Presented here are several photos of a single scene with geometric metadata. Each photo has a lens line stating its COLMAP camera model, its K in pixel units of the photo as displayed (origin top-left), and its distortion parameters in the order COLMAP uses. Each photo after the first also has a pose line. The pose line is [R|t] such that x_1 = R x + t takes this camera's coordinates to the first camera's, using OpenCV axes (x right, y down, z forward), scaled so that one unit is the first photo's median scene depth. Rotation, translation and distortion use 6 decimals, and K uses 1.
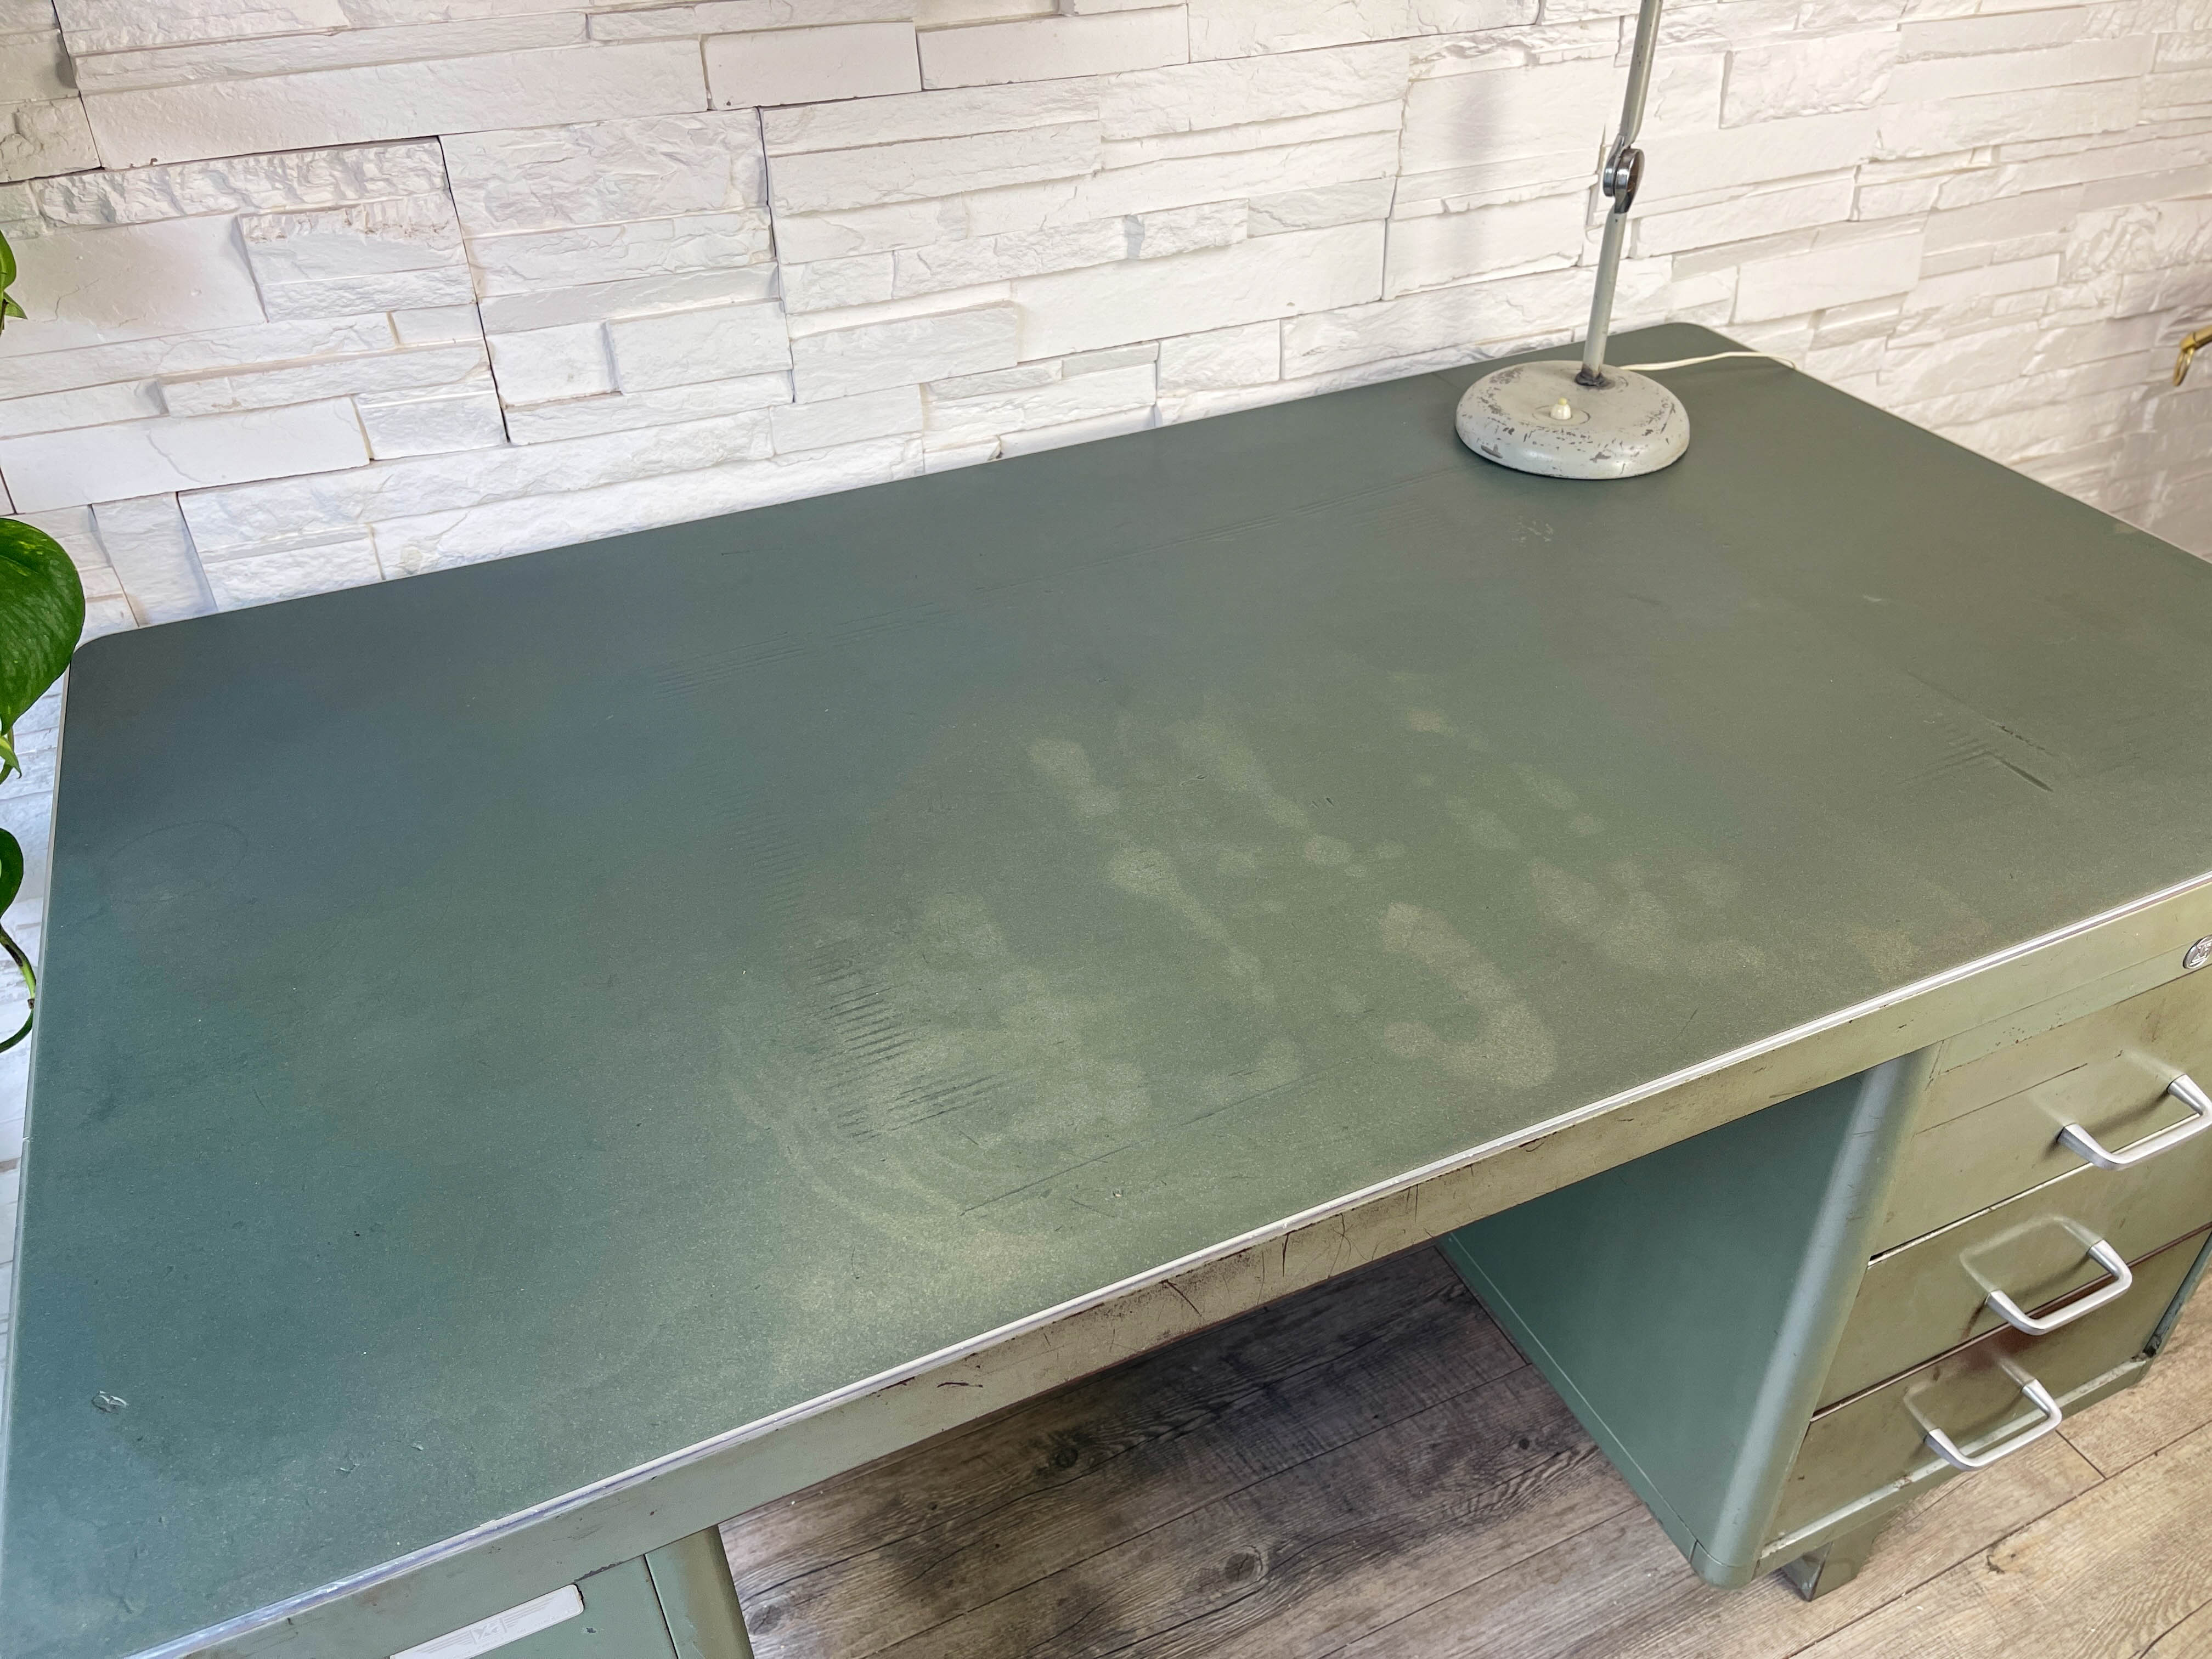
lens RADIAL K [[1669.4, 0, 1111.8], [0, 1669.4, 828.1], [0, 0, 1]] dist [0.072470, -0.104386]
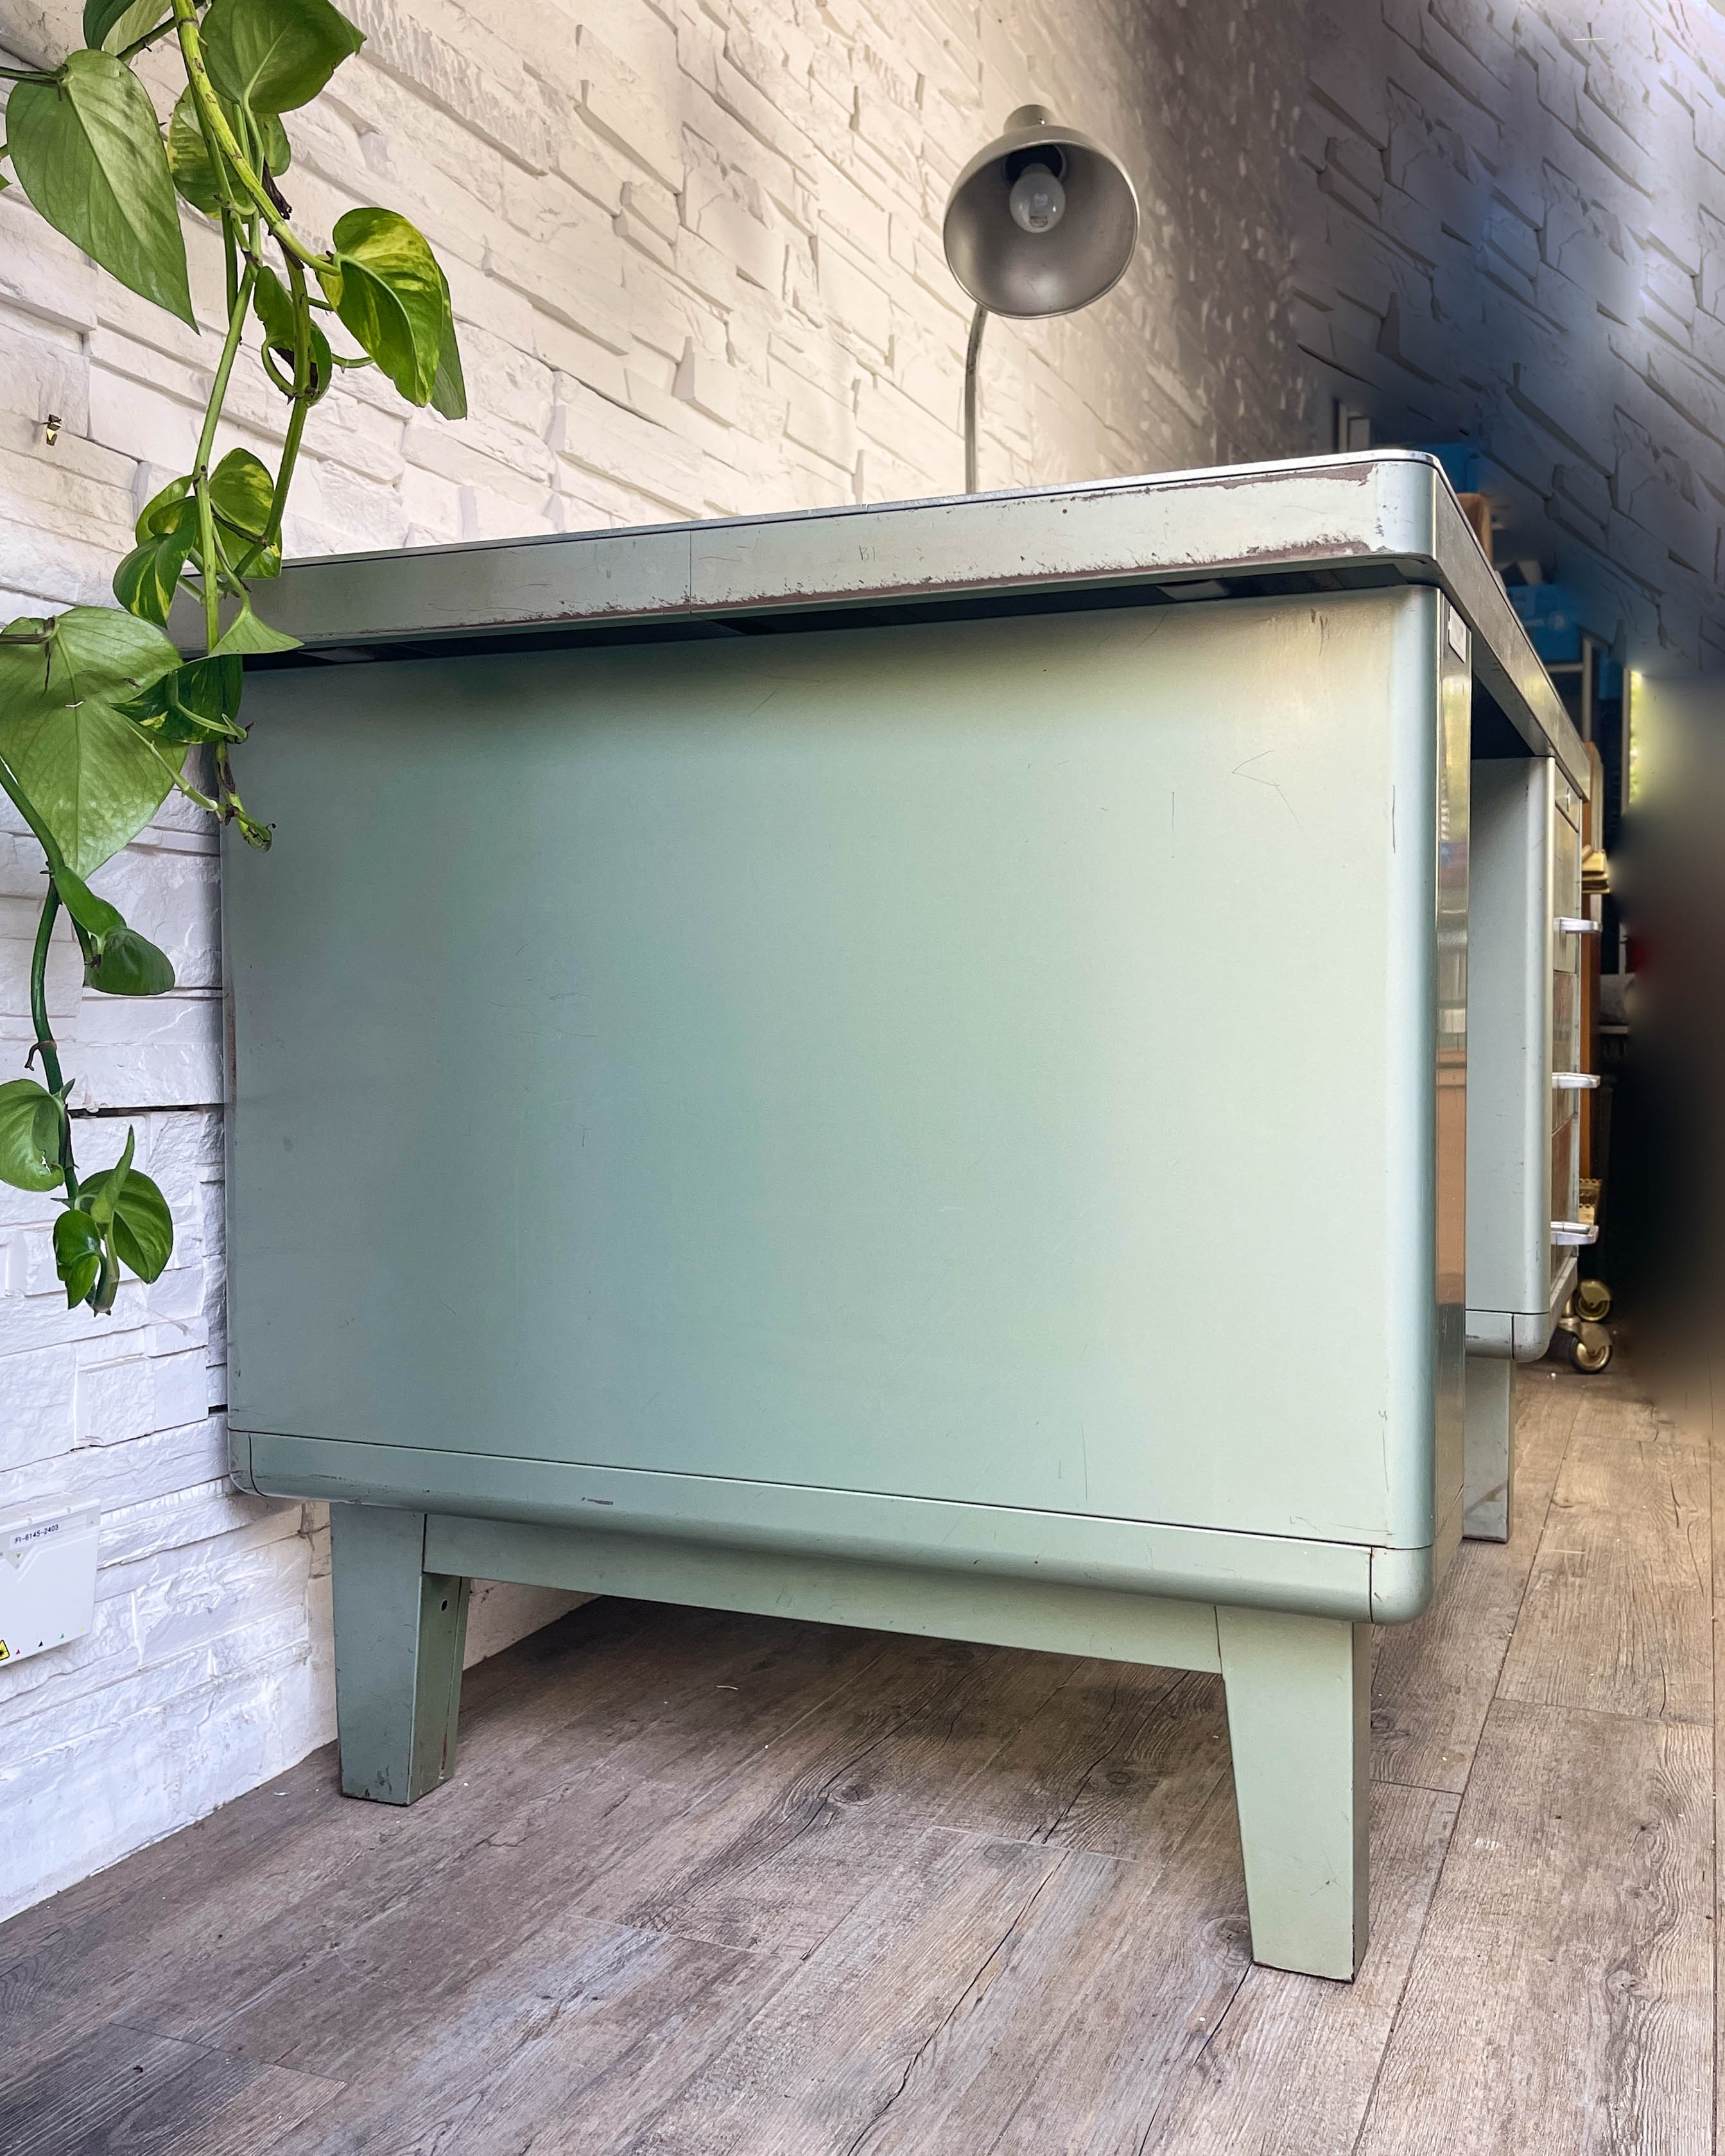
lens RADIAL K [[1959.9, 0, 913.0], [0, 1959.9, 1046.5], [0, 0, 1]] dist [0.015662, 0.000000]
pose [[0.726107, -0.001320, 0.687580, -0.883806], [0.392213, 0.822144, -0.412612, 0.604879], [-0.564745, 0.569279, 0.597482, 0.220843]]
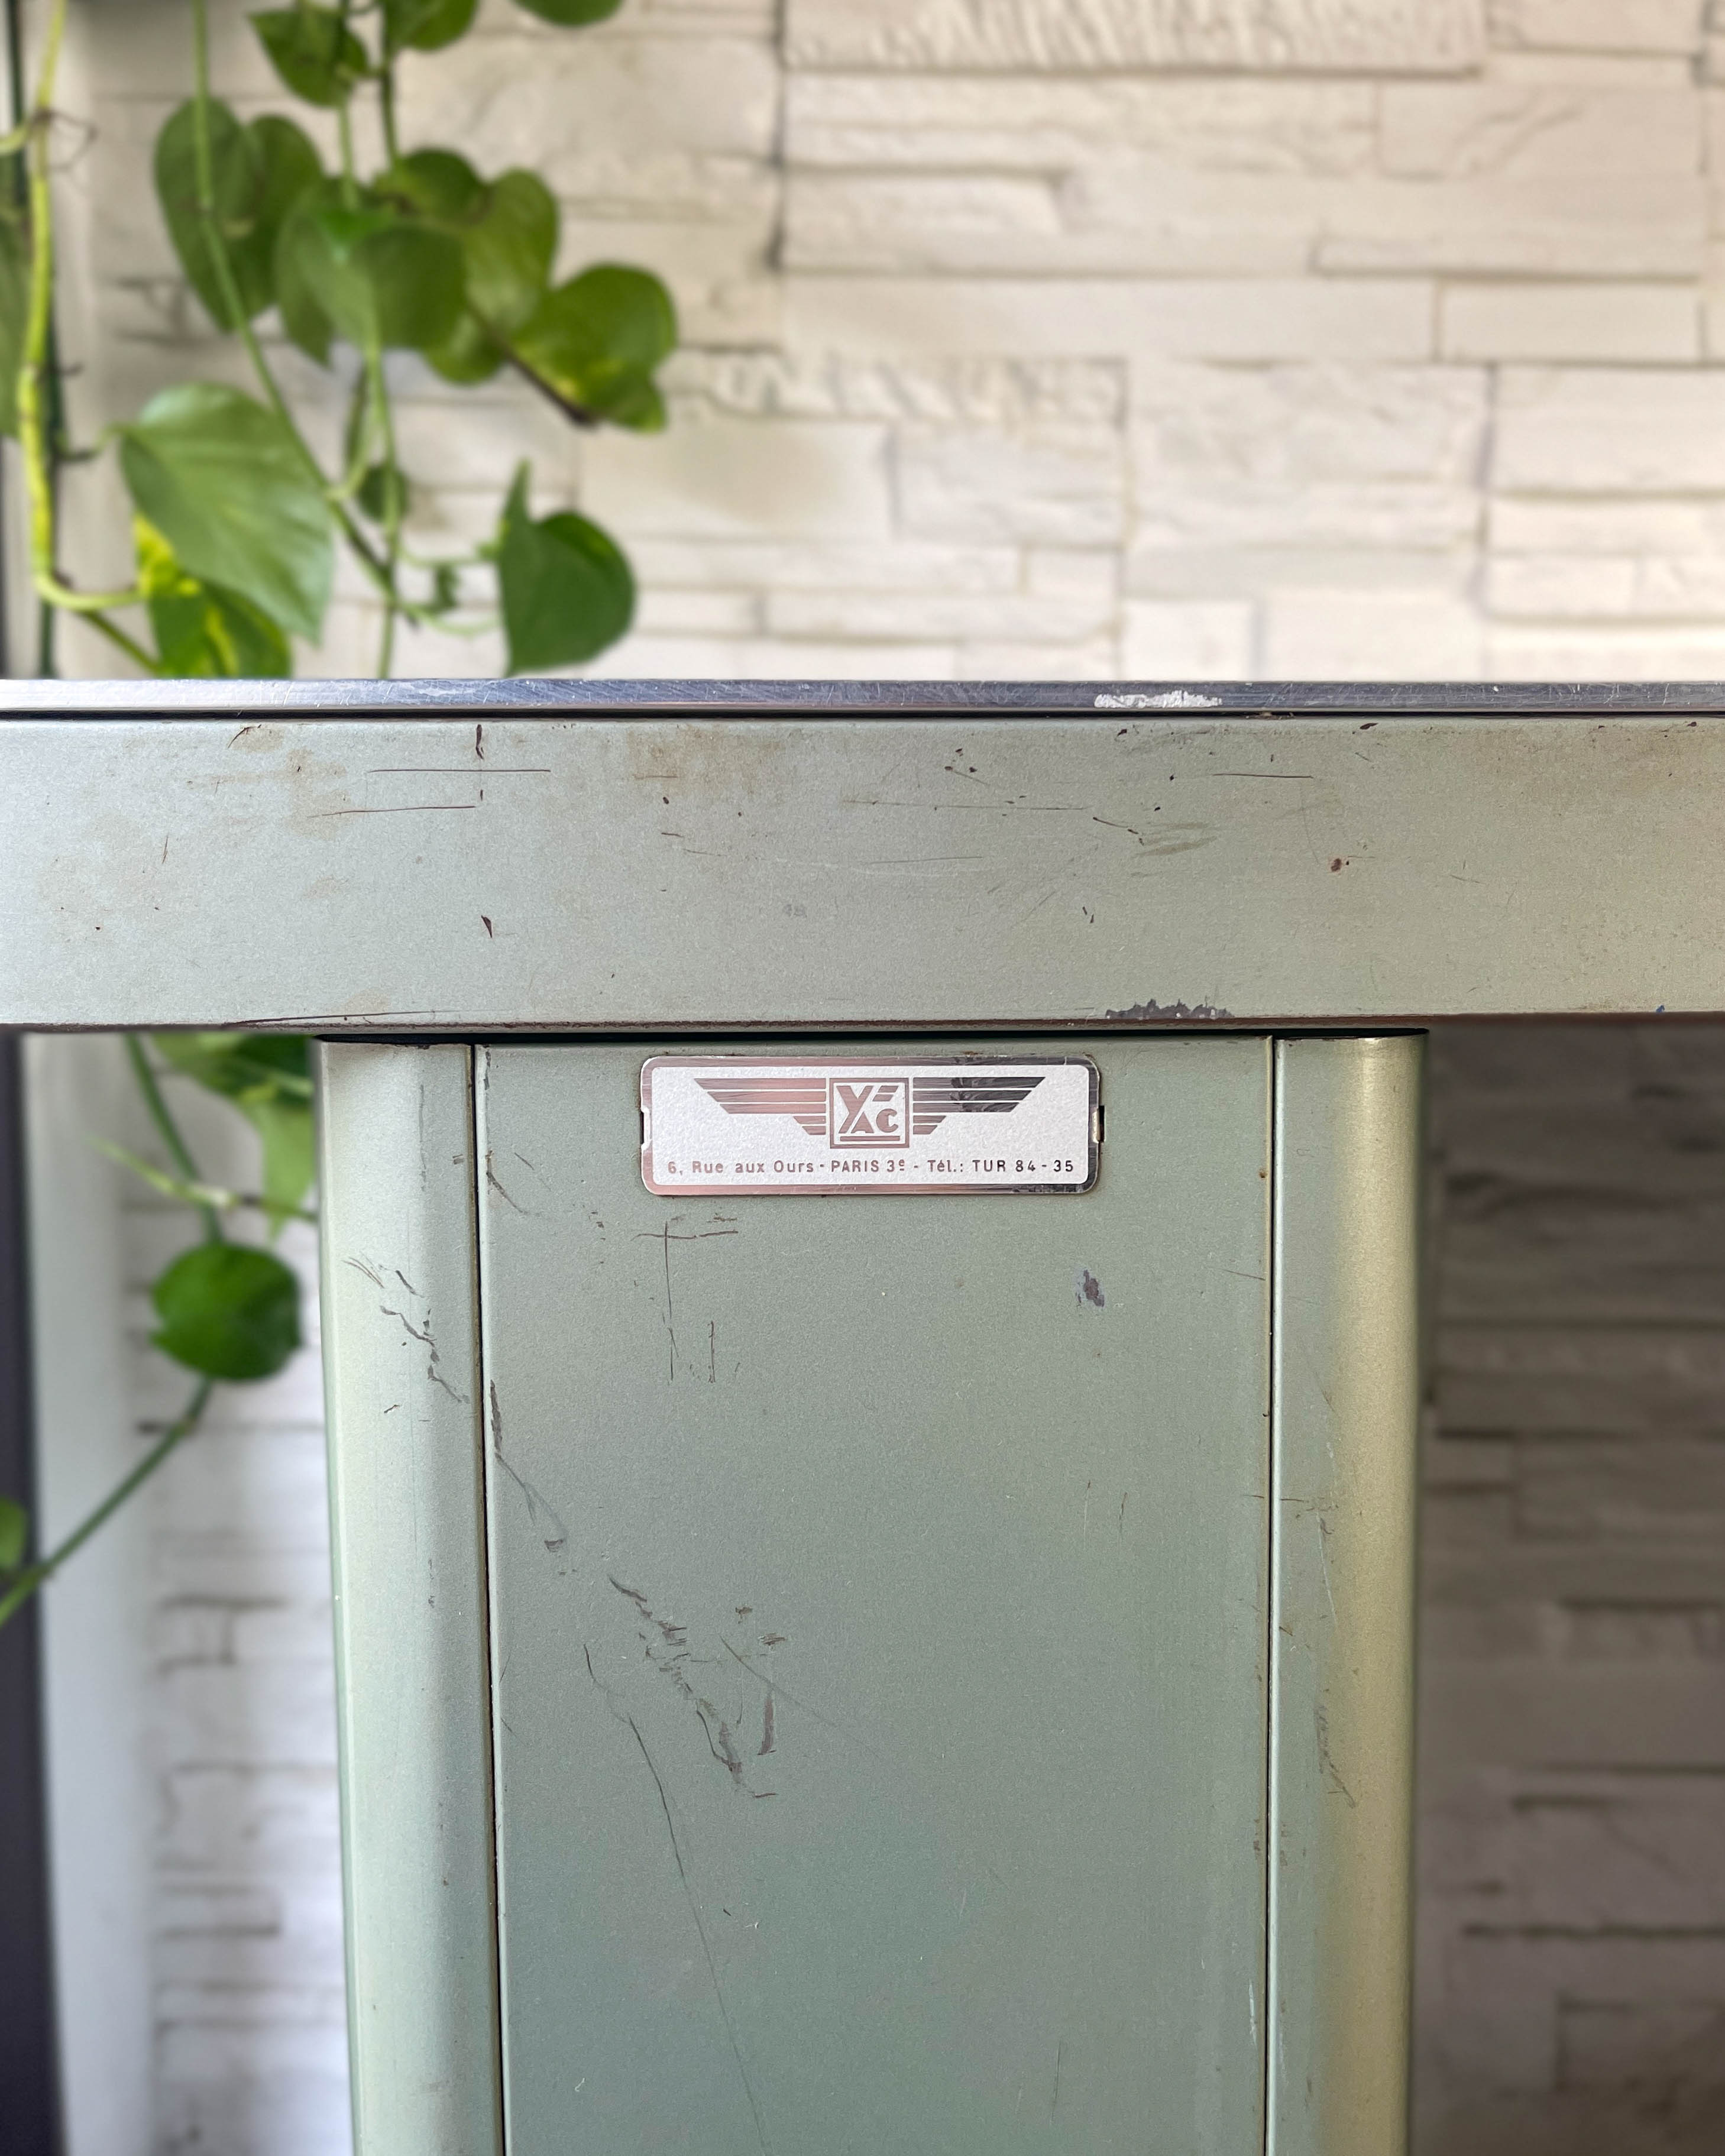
lens RADIAL K [[1834.6, 0, 866.5], [0, 1834.6, 1091.5], [0, 0, 1]] dist [0.011457, 0.007355]
pose [[0.915442, 0.050295, -0.399295, -0.096349], [-0.245606, 0.855796, -0.455292, 0.314684], [0.318816, 0.514862, 0.795785, 0.314330]]
